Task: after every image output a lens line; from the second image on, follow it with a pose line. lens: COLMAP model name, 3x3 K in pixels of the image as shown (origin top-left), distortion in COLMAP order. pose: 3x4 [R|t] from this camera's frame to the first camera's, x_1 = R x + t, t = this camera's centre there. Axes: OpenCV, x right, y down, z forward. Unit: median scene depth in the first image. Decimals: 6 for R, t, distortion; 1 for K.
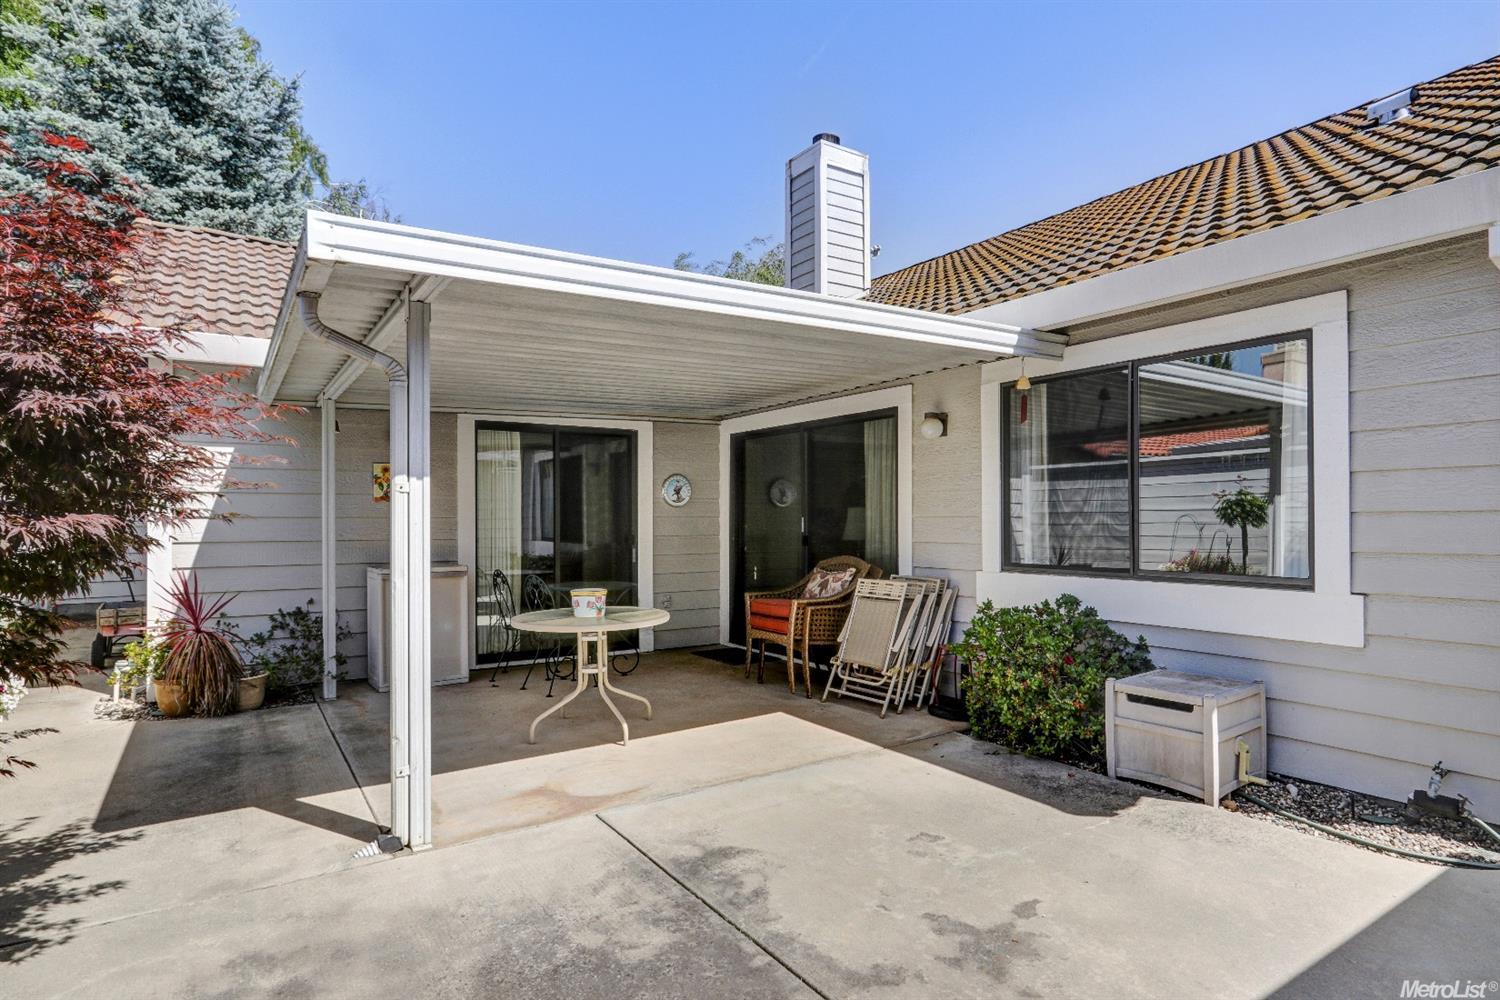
lens RADIAL K [[821.9, 0, 769.4], [0, 821.9, 511.4], [0, 0, 1]] dist [-0.018589, 0.002993]
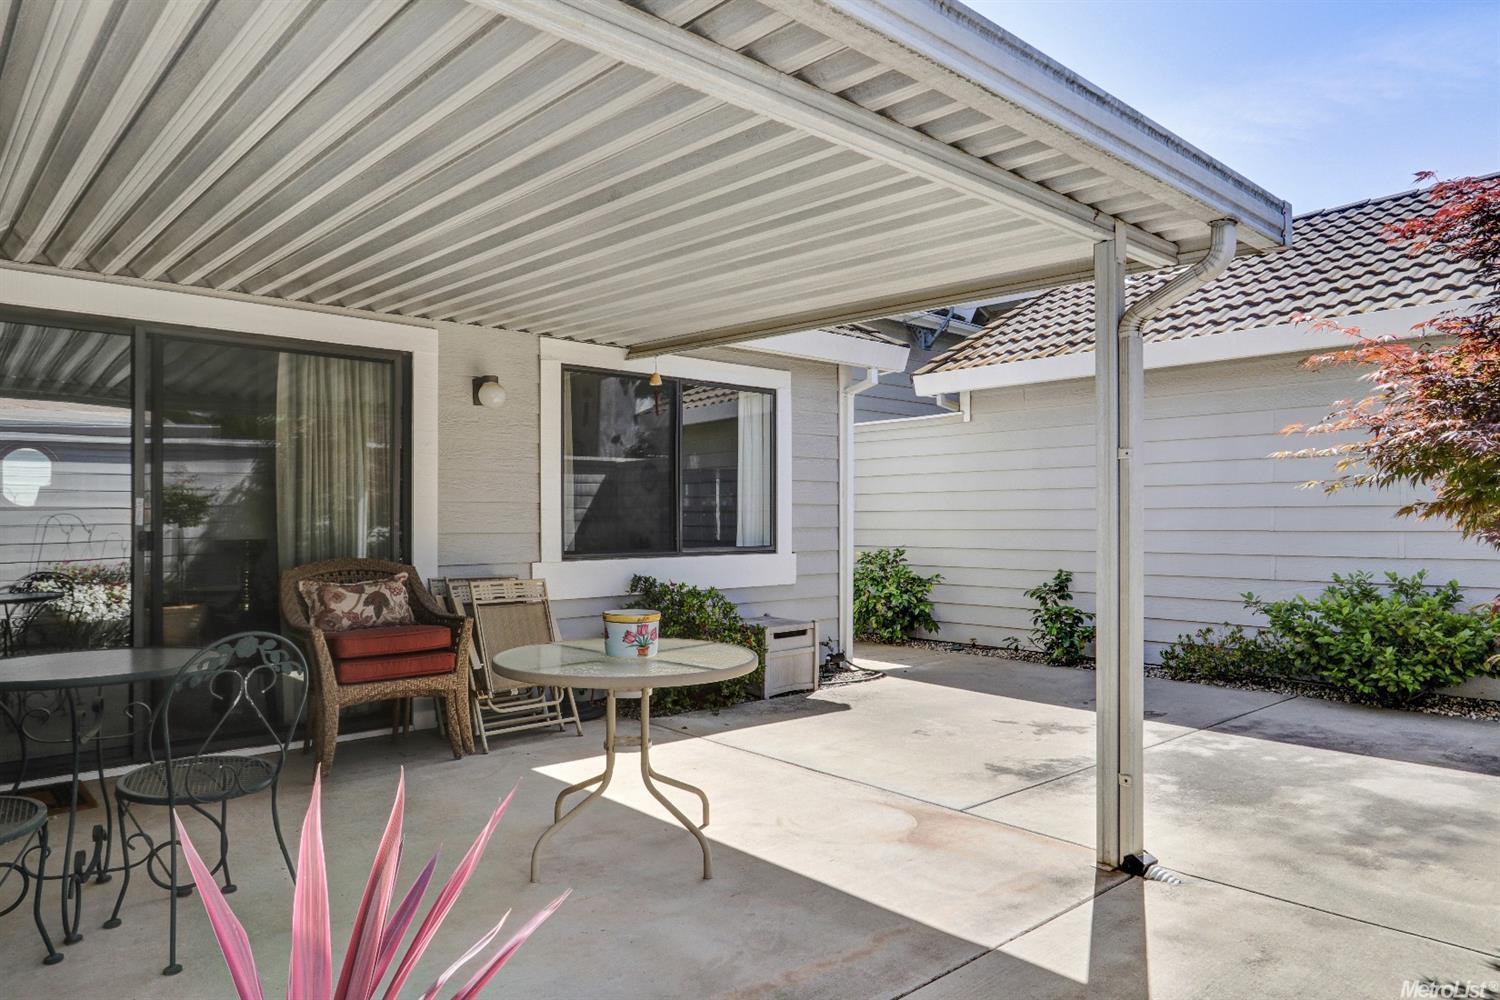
lens RADIAL K [[963.7, 0, 754.2], [0, 963.7, 510.3], [0, 0, 1]] dist [-0.005842, -0.001233]
pose [[-0.153545, 0.013766, 0.988046, -1.275828], [-0.006545, 0.999867, -0.014948, 0.045213], [-0.988120, -0.008762, -0.153434, 1.415236]]
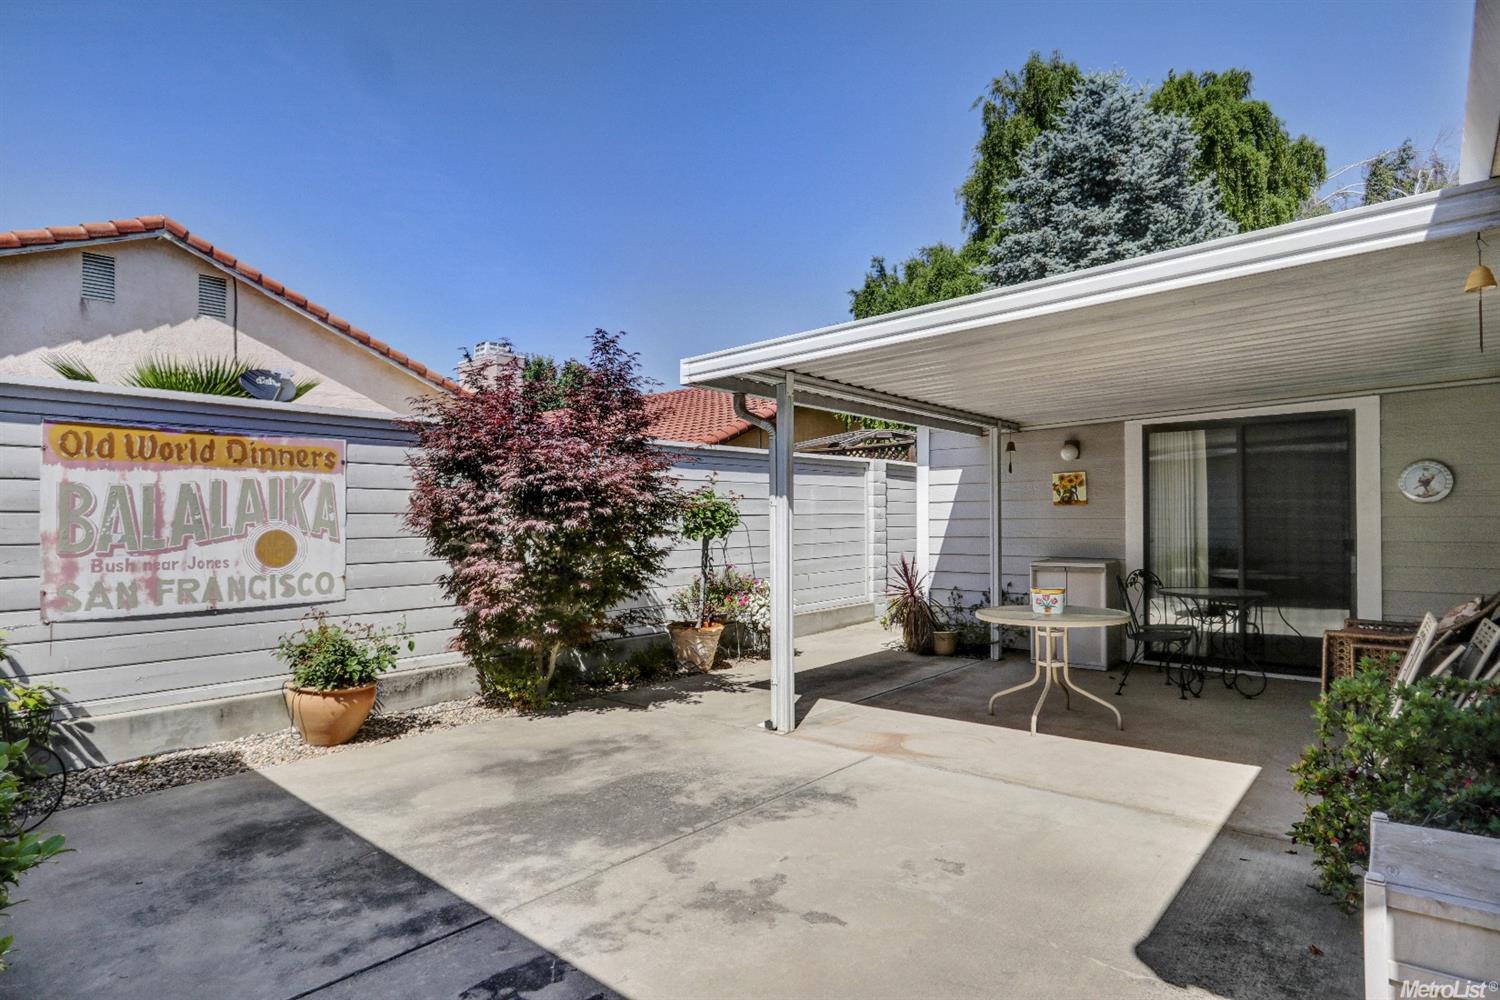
lens RADIAL K [[782.4, 0, 748.2], [0, 782.4, 510.3], [0, 0, 1]] dist [-0.014860, 0.001779]
pose [[0.255215, -0.011650, -0.966814, 0.917776], [0.012547, 0.999883, -0.008737, -0.001637], [0.966803, -0.009901, 0.255331, 0.511577]]
